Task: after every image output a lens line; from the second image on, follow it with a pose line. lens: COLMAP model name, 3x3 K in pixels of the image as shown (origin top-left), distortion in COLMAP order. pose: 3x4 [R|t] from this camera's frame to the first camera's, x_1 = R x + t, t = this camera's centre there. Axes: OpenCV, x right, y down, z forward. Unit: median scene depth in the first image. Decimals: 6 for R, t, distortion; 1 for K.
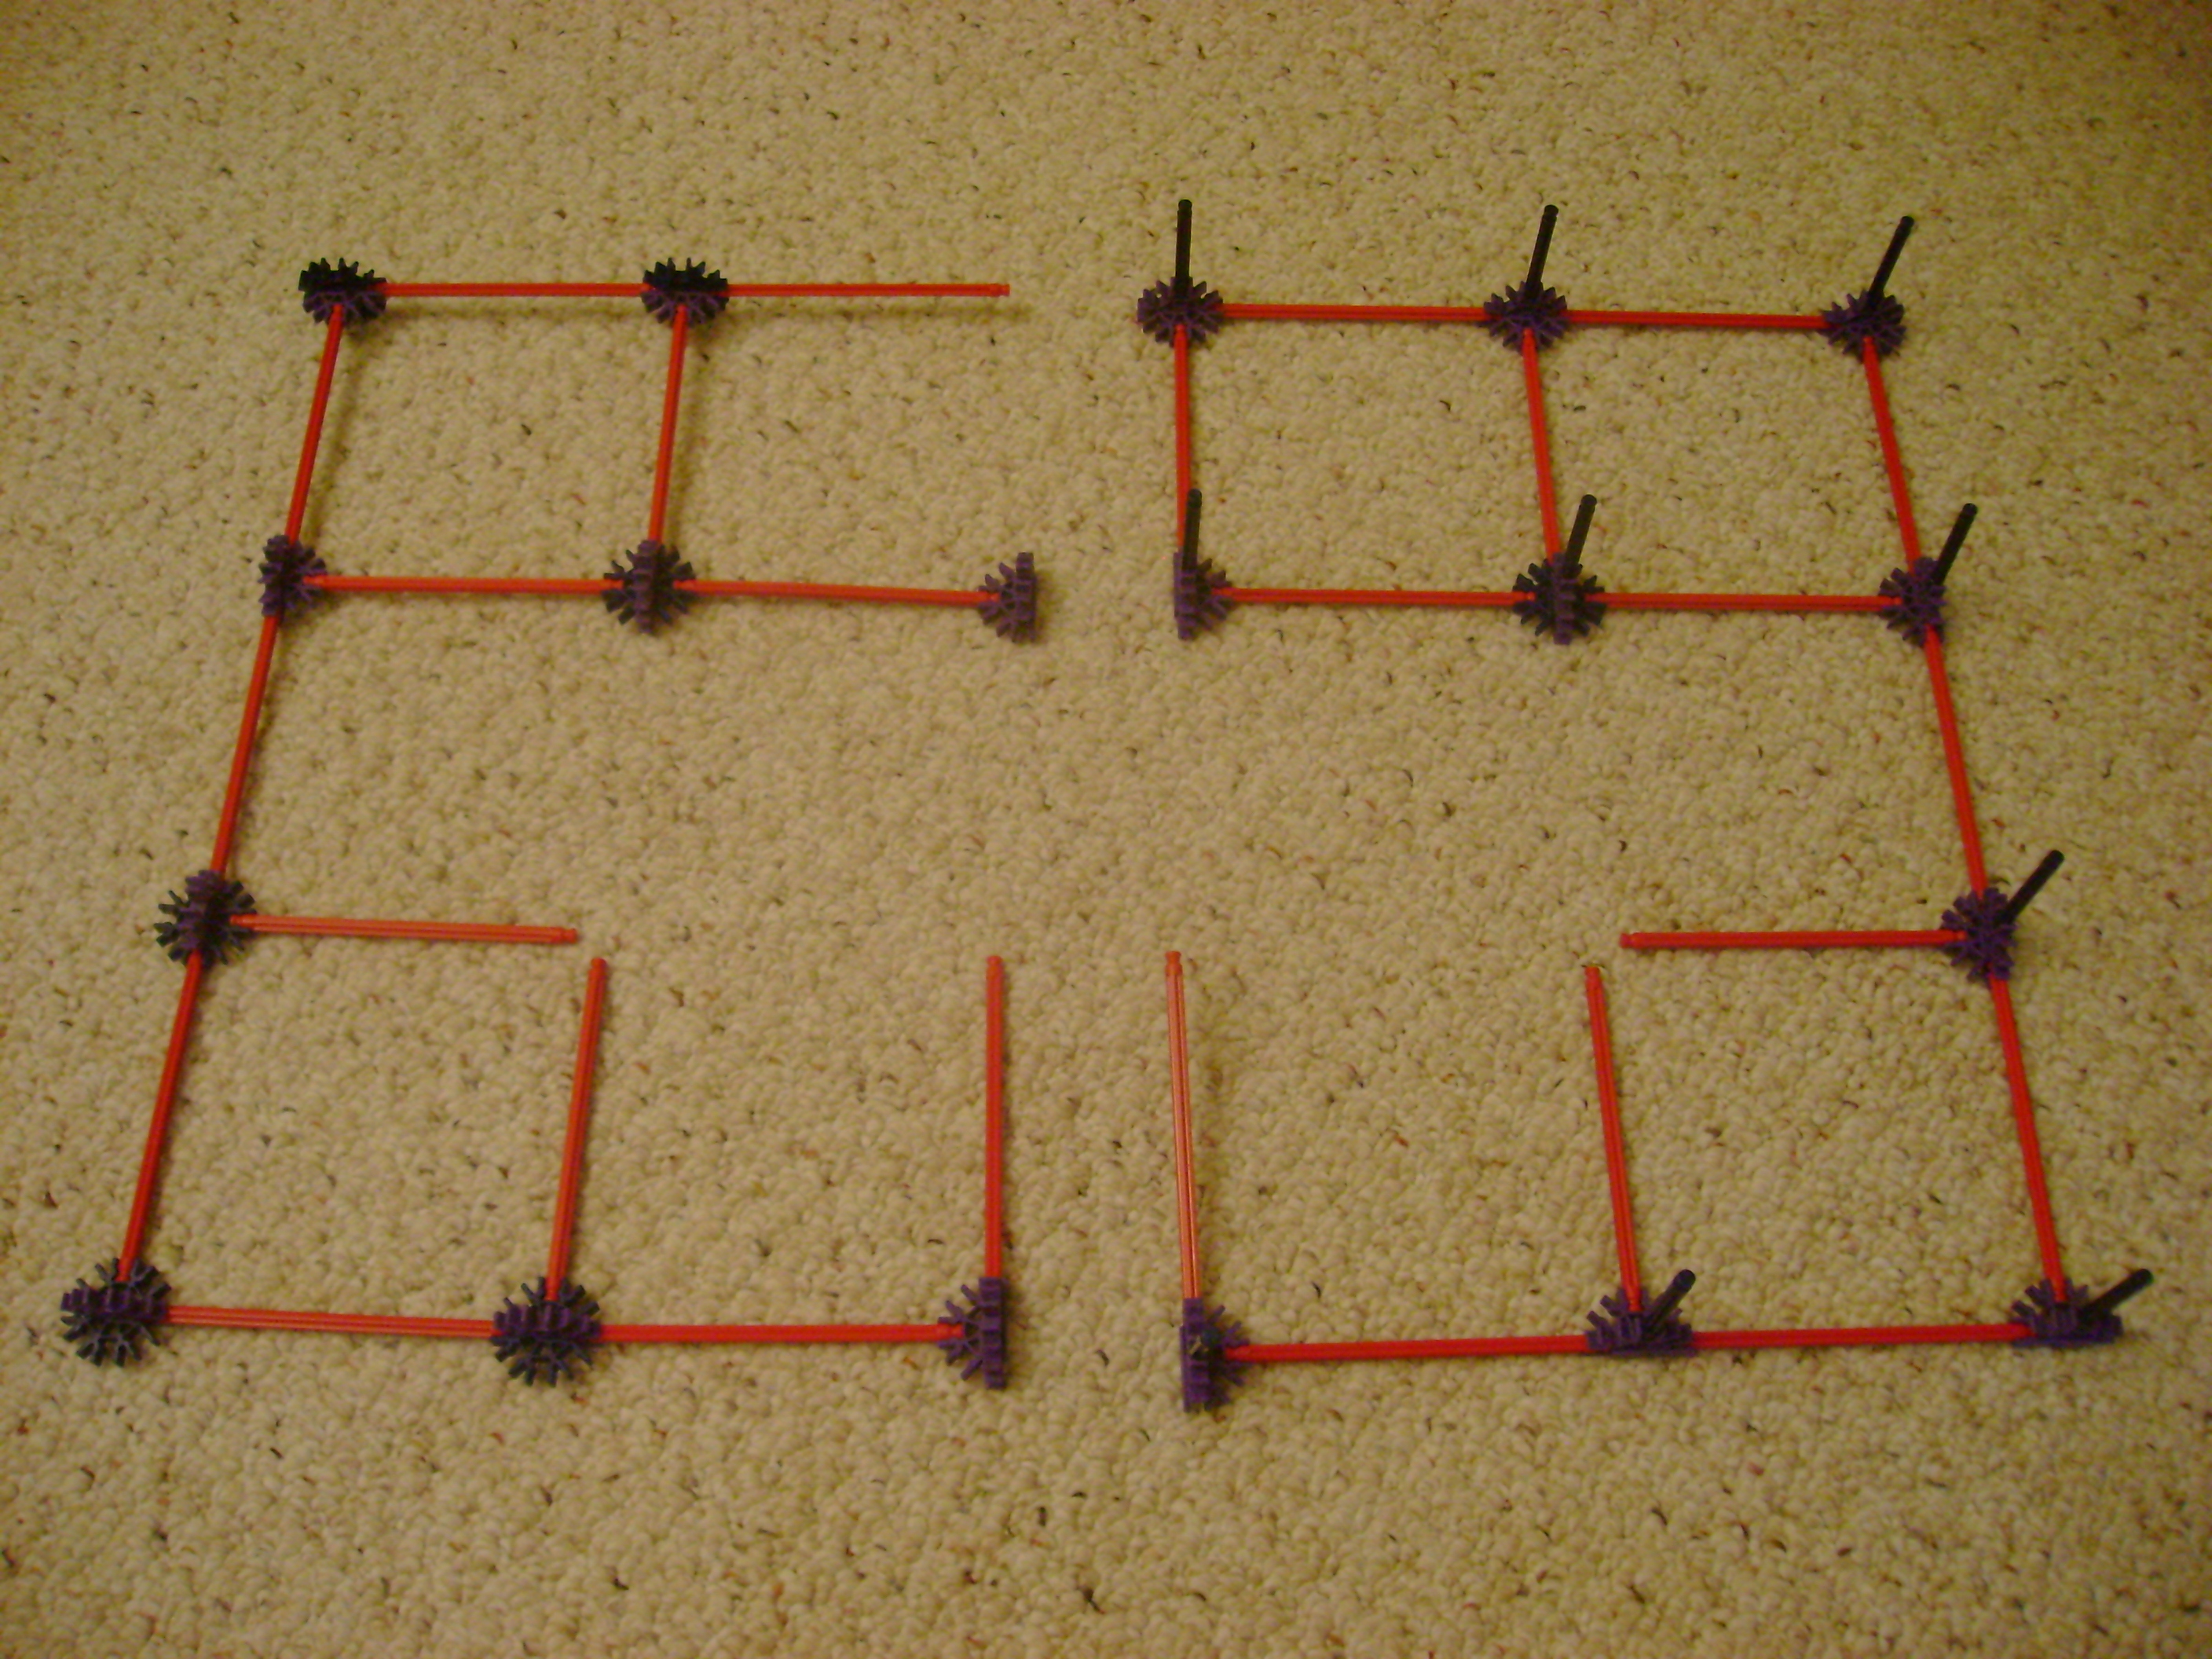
lens RADIAL K [[2197.4, 0, 1083.2], [0, 2197.4, 854.5], [0, 0, 1]] dist [-0.144242, 0.095721]
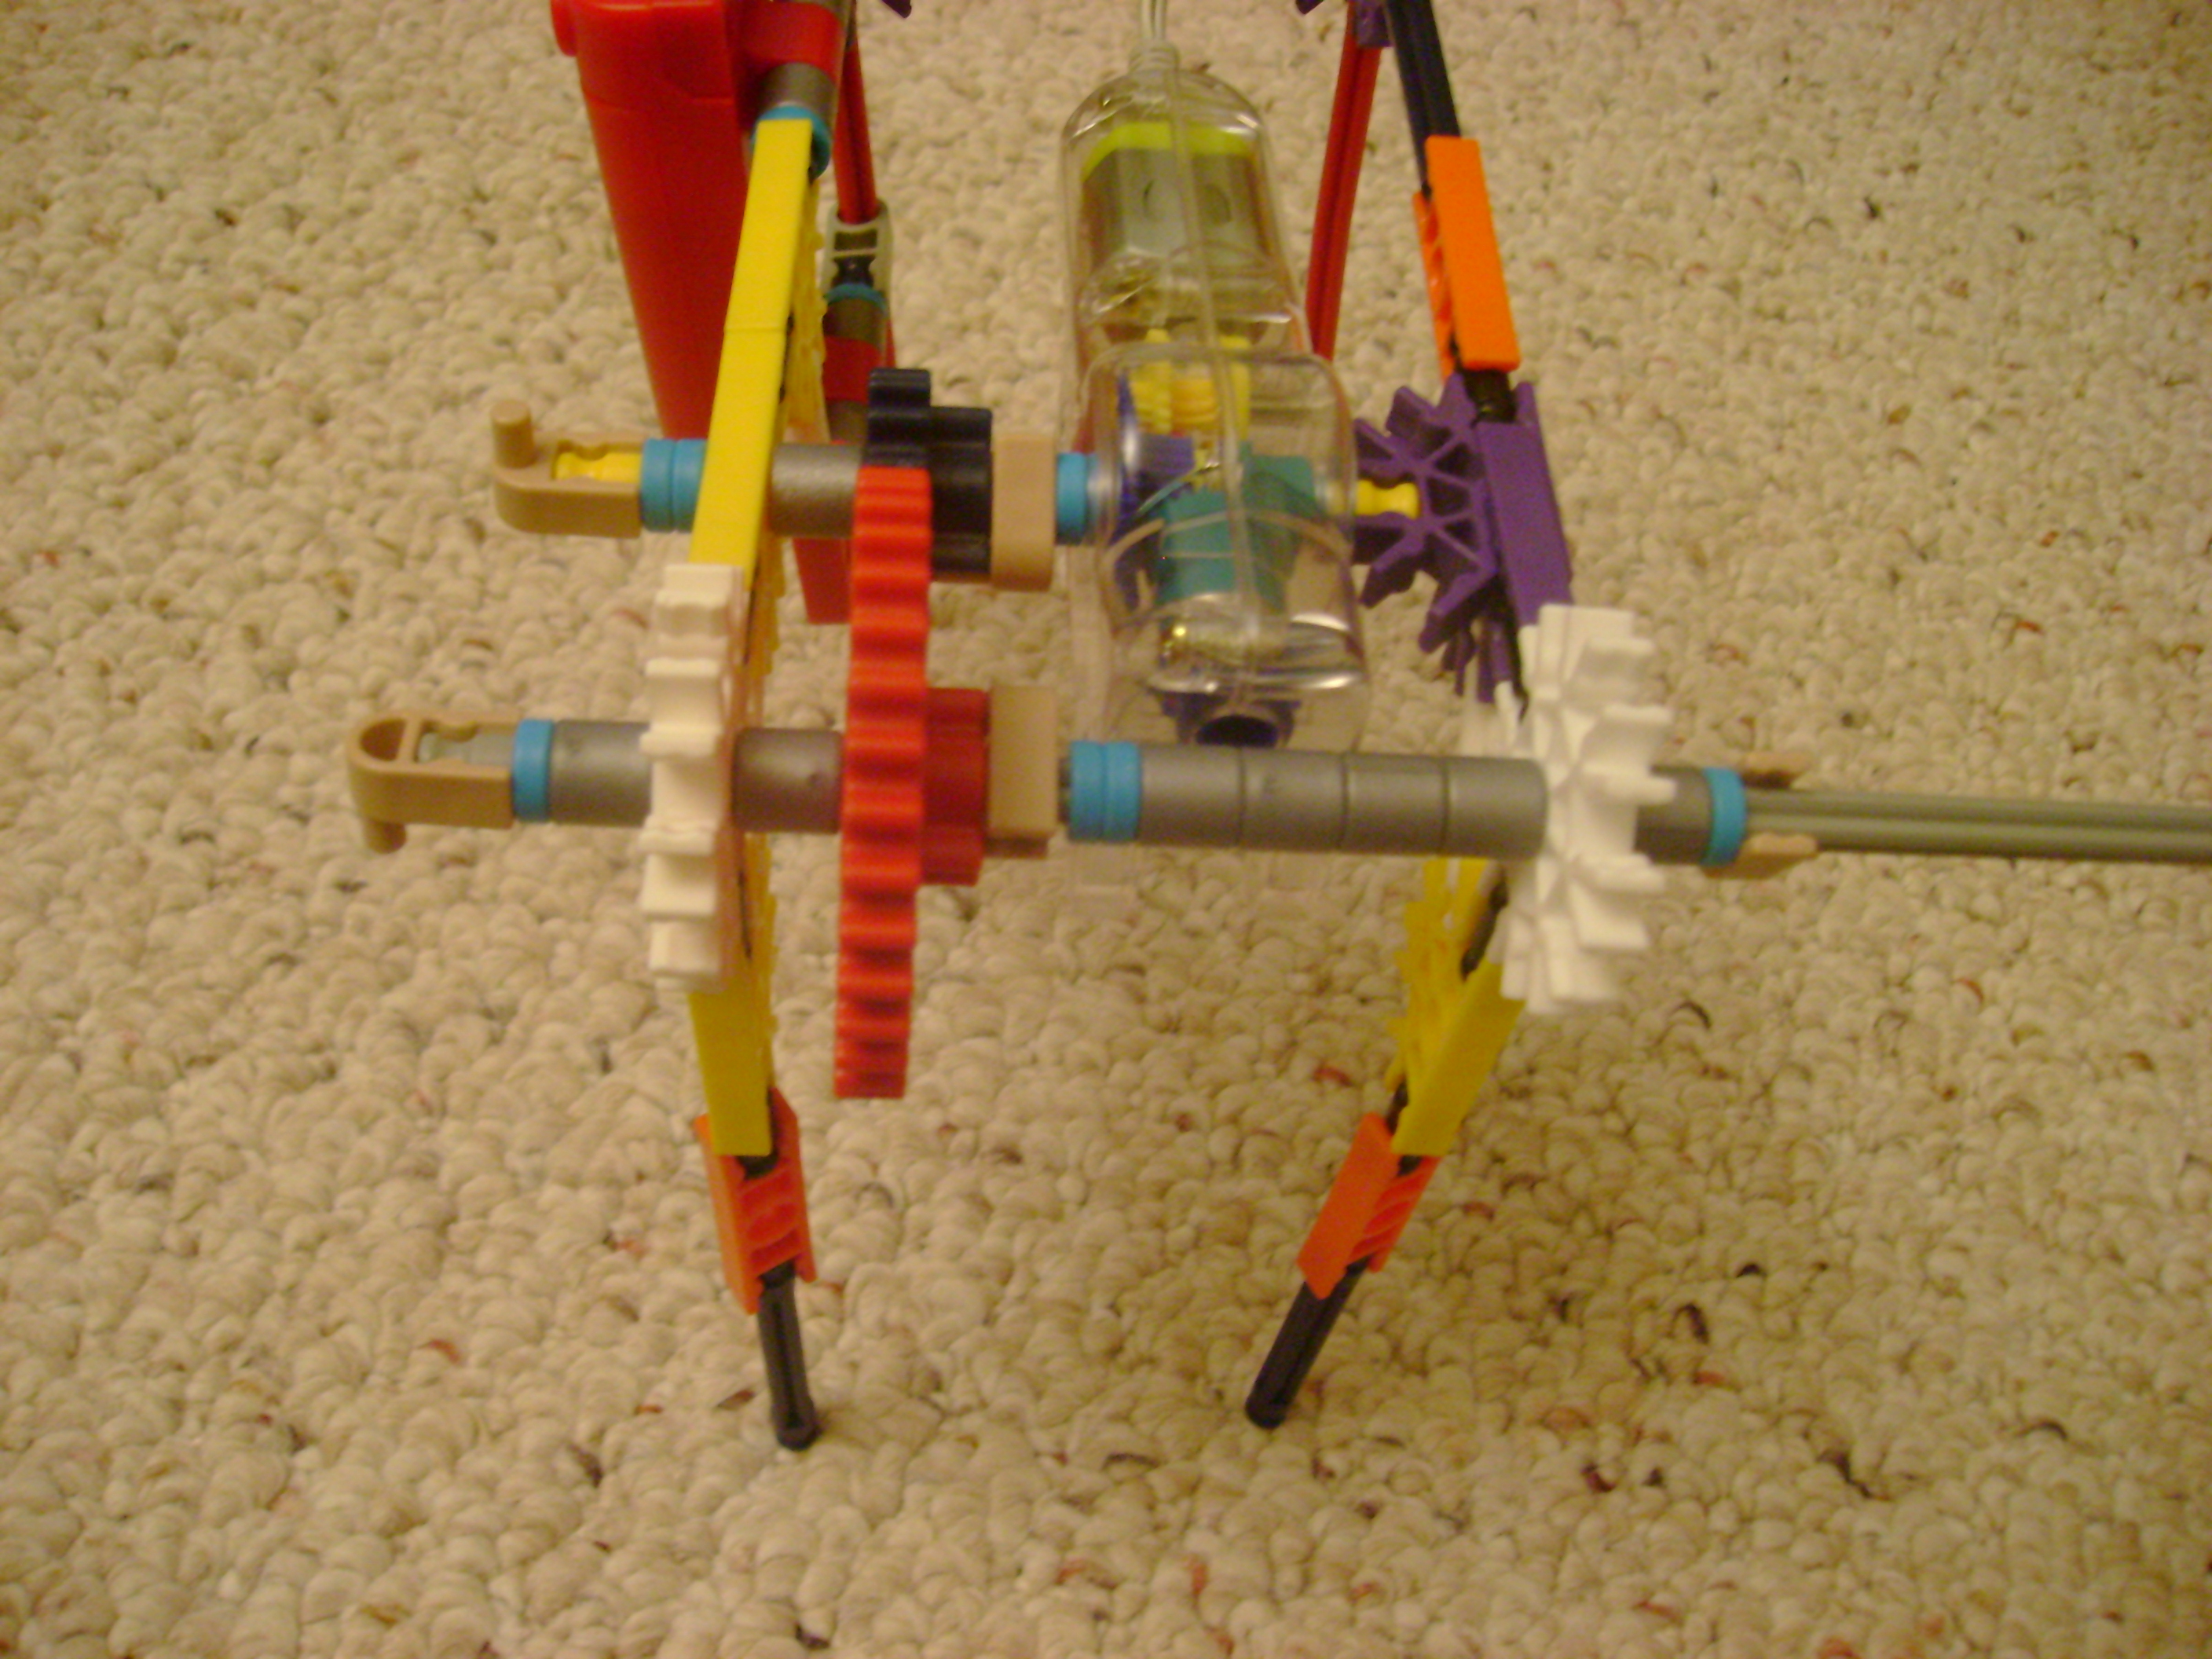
lens RADIAL K [[2211.2, 0, 1096.4], [0, 2211.2, 834.3], [0, 0, 1]] dist [-0.150430, 0.104594]
pose [[0.972360, -0.095086, 0.213248, -0.207642], [0.125132, 0.983303, -0.132125, 0.221032], [-0.197124, 0.155158, 0.968023, 0.501208]]
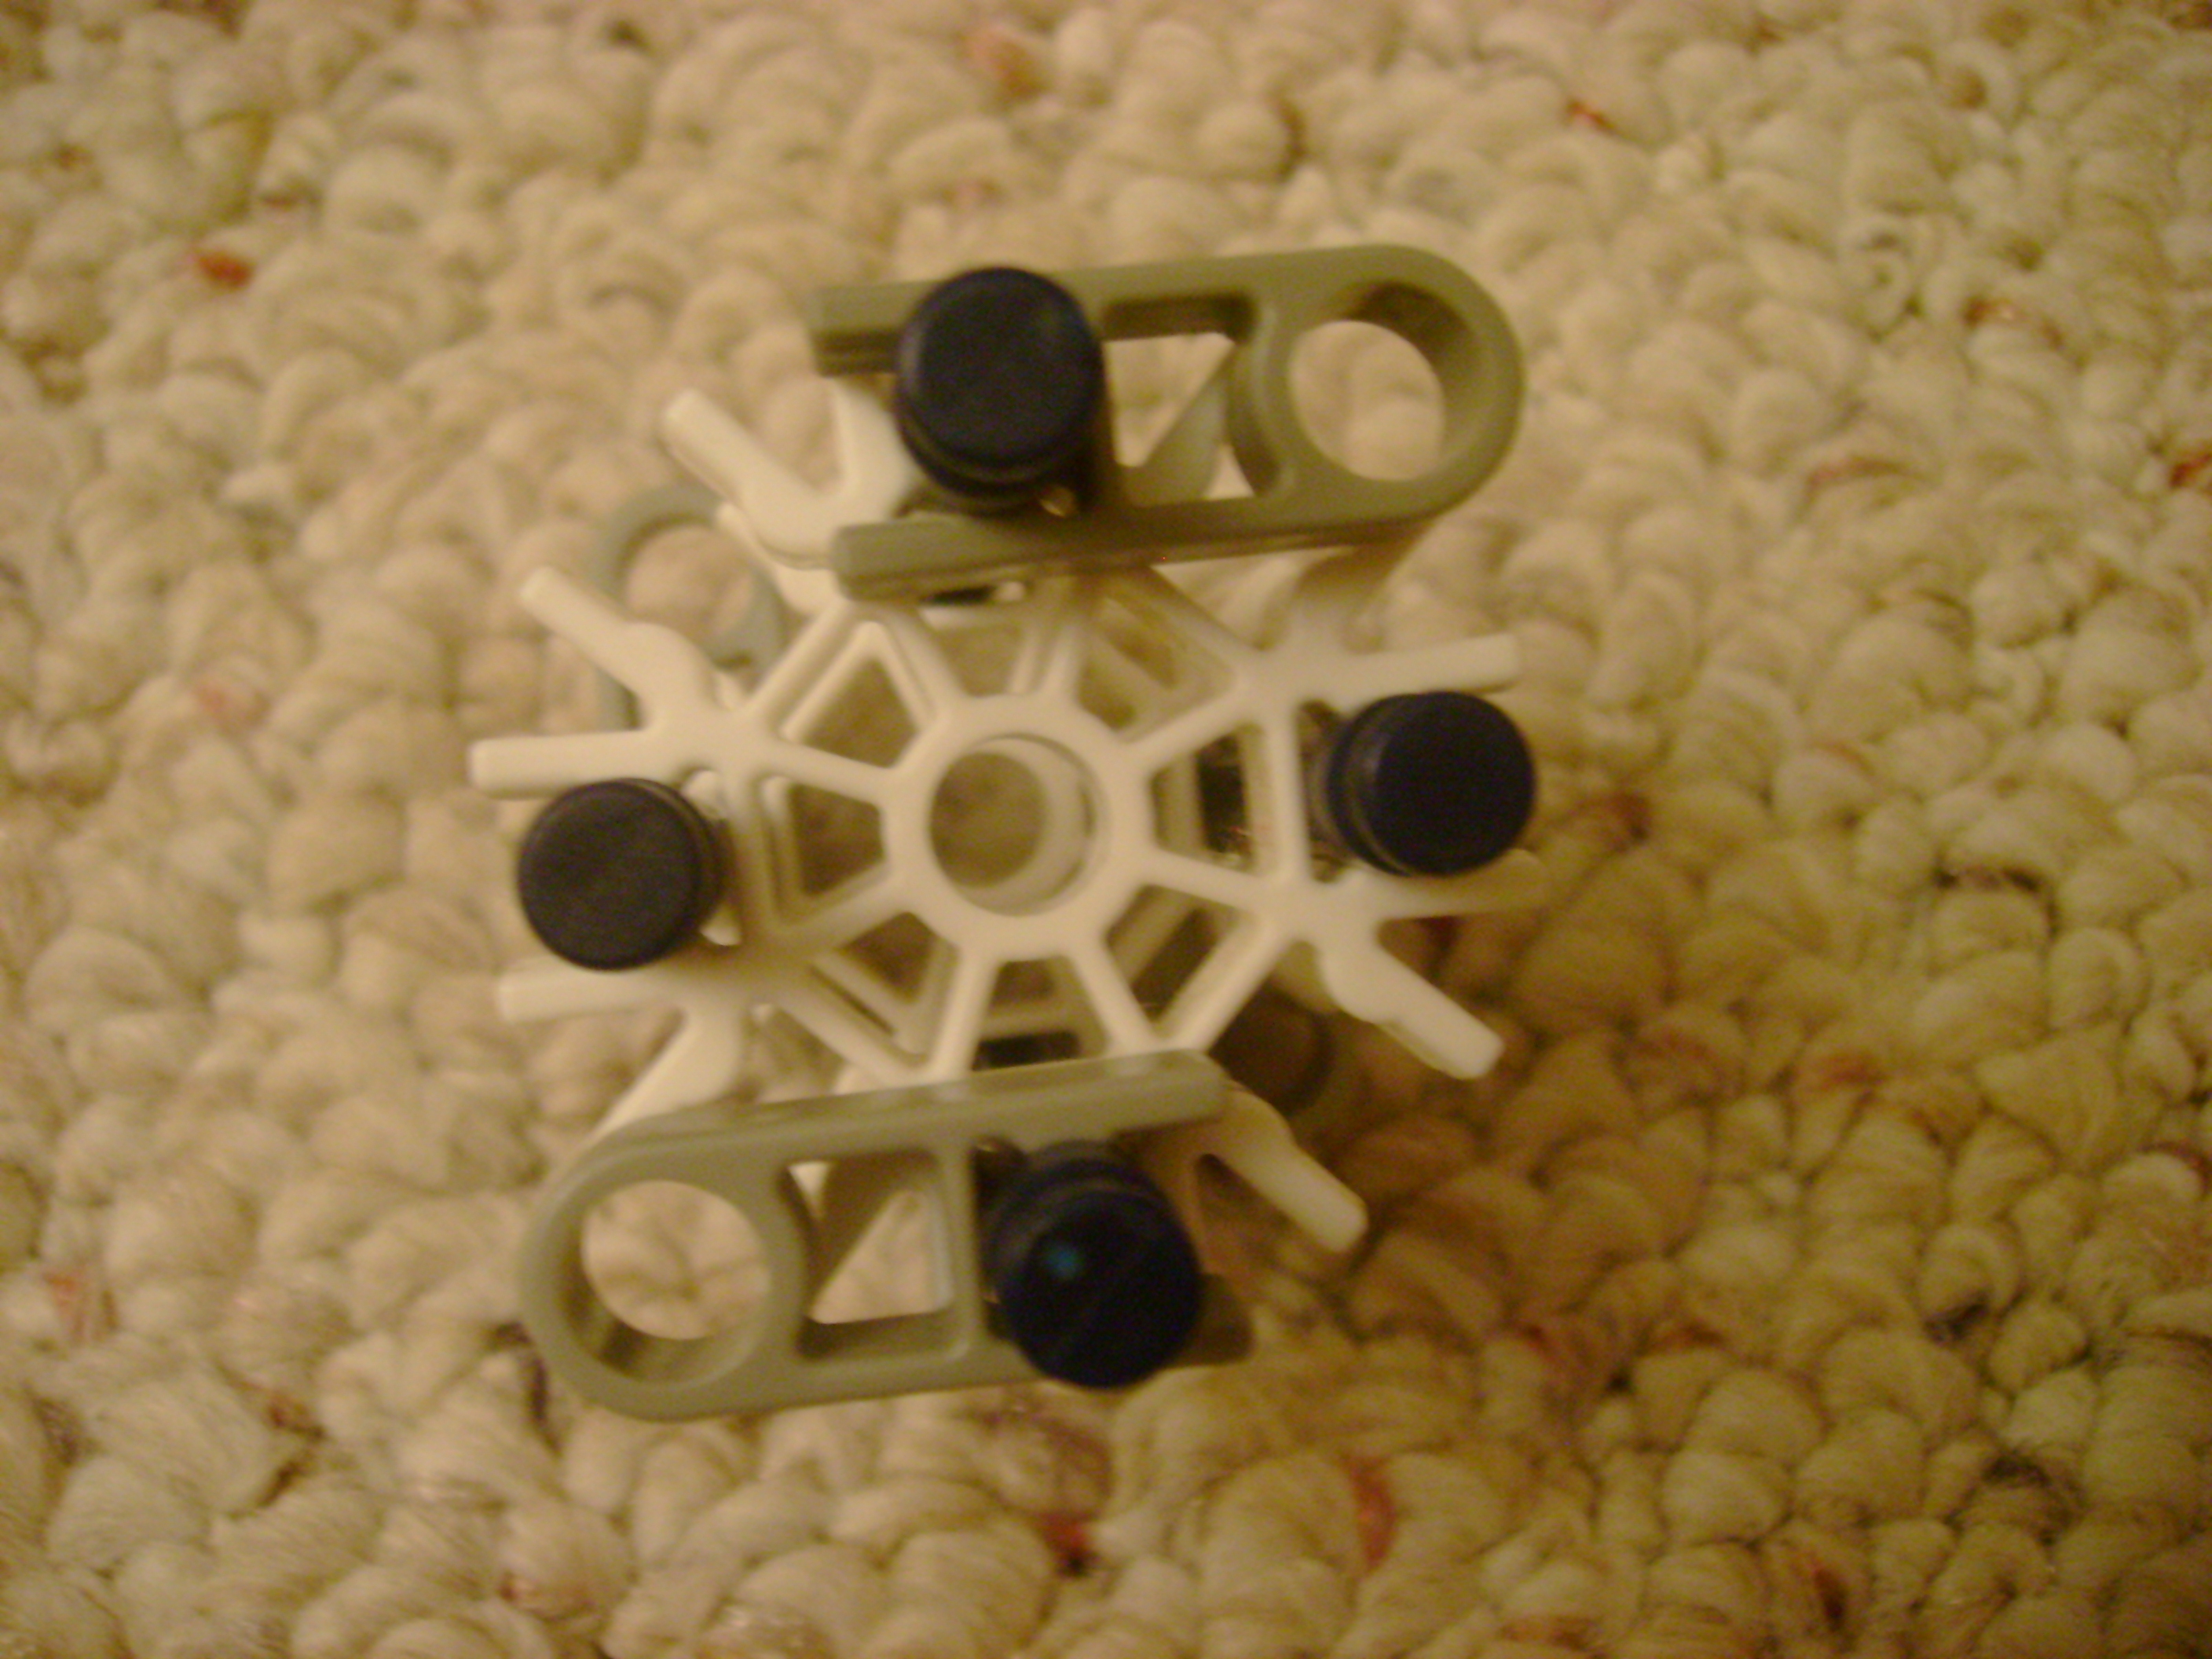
lens RADIAL K [[2211.2, 0, 1096.4], [0, 2211.2, 834.3], [0, 0, 1]] dist [-0.150430, 0.104594]
pose [[0.996535, -0.035704, 0.075121, 0.126005], [0.024213, 0.988592, 0.148656, -0.164680], [-0.079572, -0.146322, 0.986032, 0.965450]]
